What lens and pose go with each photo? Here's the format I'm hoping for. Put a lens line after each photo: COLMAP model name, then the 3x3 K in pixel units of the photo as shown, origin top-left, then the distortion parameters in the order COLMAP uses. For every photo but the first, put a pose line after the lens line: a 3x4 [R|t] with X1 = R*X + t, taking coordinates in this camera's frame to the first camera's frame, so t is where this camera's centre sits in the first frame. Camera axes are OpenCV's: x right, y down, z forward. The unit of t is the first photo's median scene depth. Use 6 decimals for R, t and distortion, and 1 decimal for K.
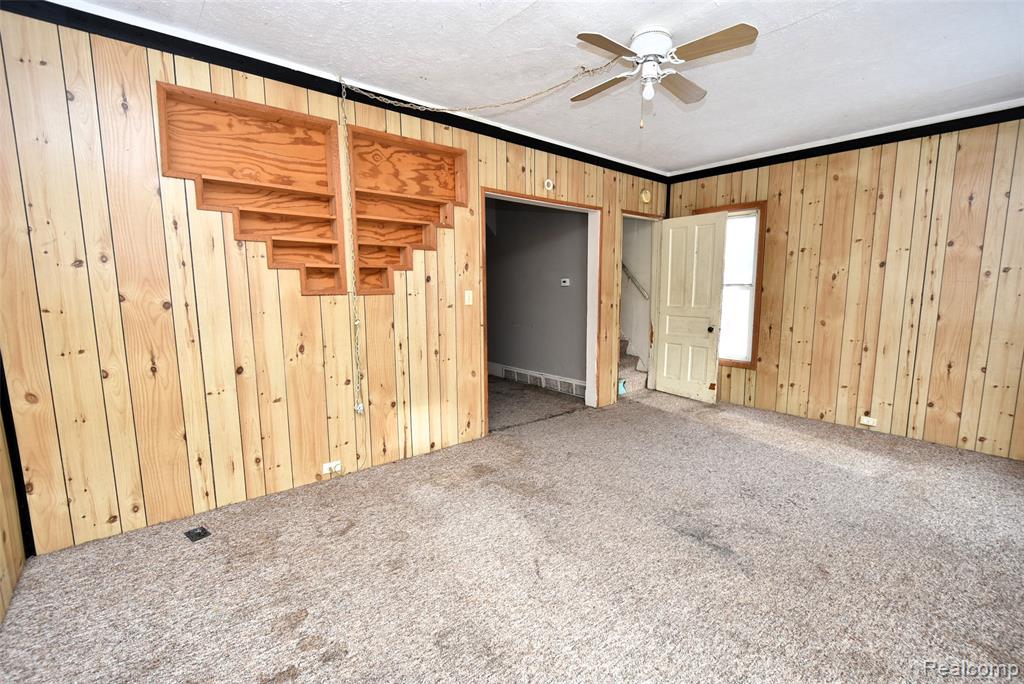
lens RADIAL K [[450.2, 0, 523.9], [0, 450.2, 348.1], [0, 0, 1]] dist [0.004263, -0.005035]
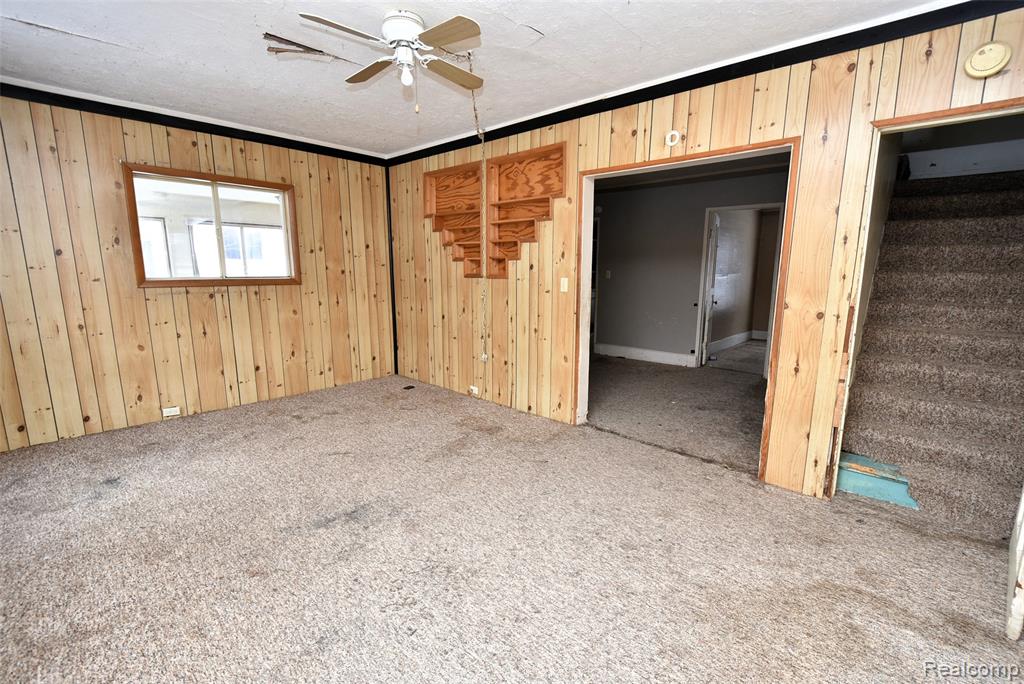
lens RADIAL K [[450.7, 0, 523.1], [0, 450.7, 347.8], [0, 0, 1]] dist [0.006769, -0.008543]
pose [[0.128364, 0.175476, -0.976079, 1.036967], [-0.144868, 0.976982, 0.156586, -0.136551], [0.981089, 0.121303, 0.150830, 0.881348]]
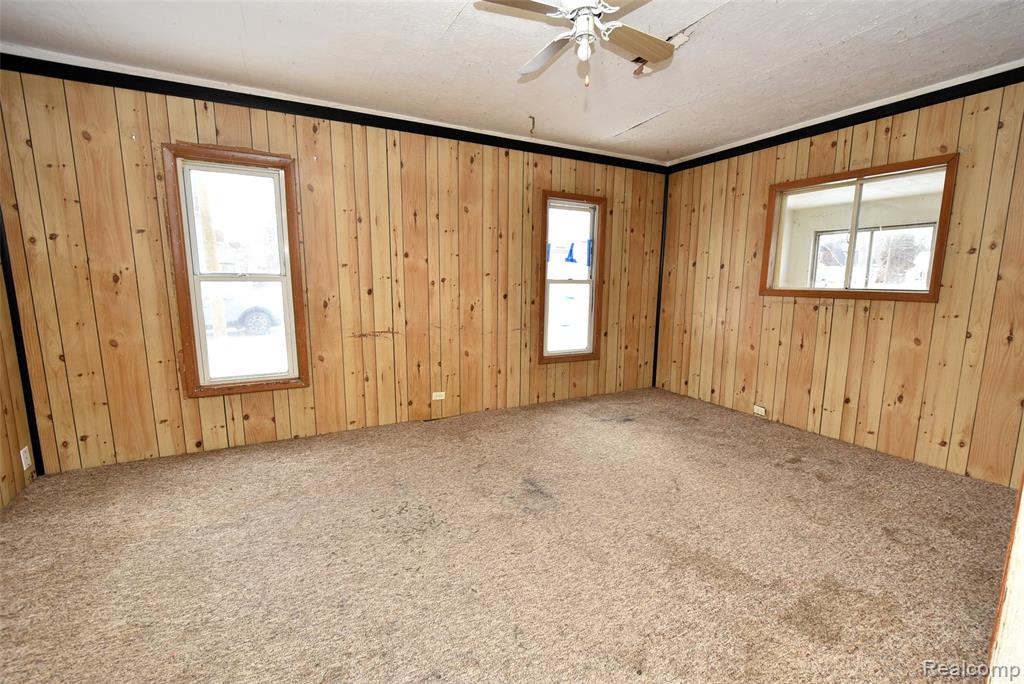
lens RADIAL K [[450.7, 0, 523.1], [0, 450.7, 347.8], [0, 0, 1]] dist [0.006769, -0.008543]
pose [[-0.978610, -0.035464, 0.202645, 0.147532], [0.024383, 0.958093, 0.285419, -0.208754], [-0.204274, 0.284254, -0.936734, 1.490086]]
